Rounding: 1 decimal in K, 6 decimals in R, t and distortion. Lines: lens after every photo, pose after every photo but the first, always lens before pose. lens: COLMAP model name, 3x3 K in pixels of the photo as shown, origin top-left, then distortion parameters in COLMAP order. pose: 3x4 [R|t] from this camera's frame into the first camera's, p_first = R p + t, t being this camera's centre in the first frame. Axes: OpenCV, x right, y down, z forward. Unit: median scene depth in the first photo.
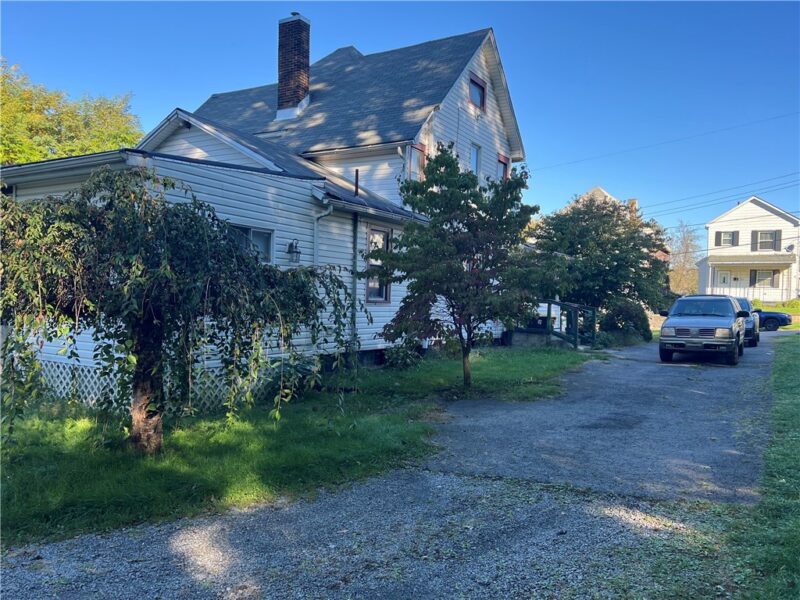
lens RADIAL K [[632.1, 0, 400.4], [0, 632.1, 300.6], [0, 0, 1]] dist [-0.007703, -0.003662]
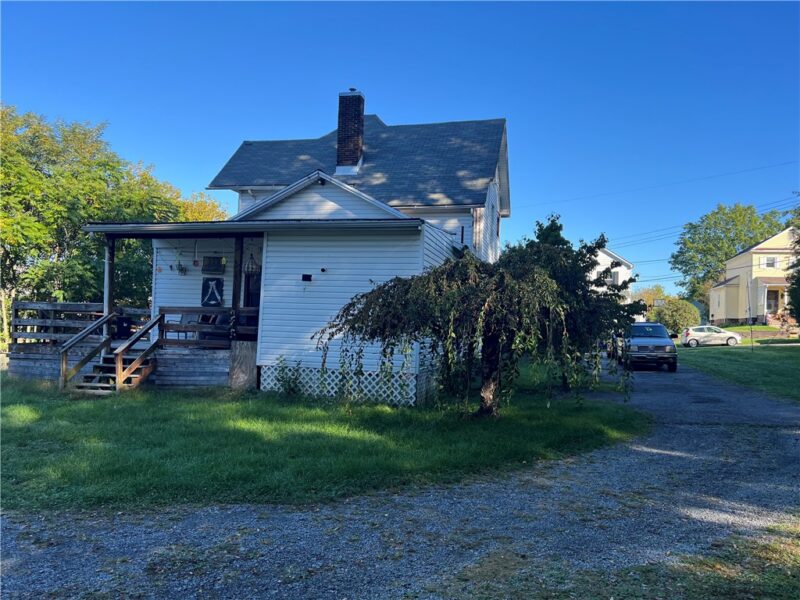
lens RADIAL K [[604.9, 0, 400.0], [0, 604.9, 299.3], [0, 0, 1]] dist [0.004711, 0.000622]
pose [[0.964120, 0.020070, 0.264708, -0.399077], [-0.009407, 0.999095, -0.041490, 0.001296], [-0.265301, 0.037512, 0.963436, -0.150714]]
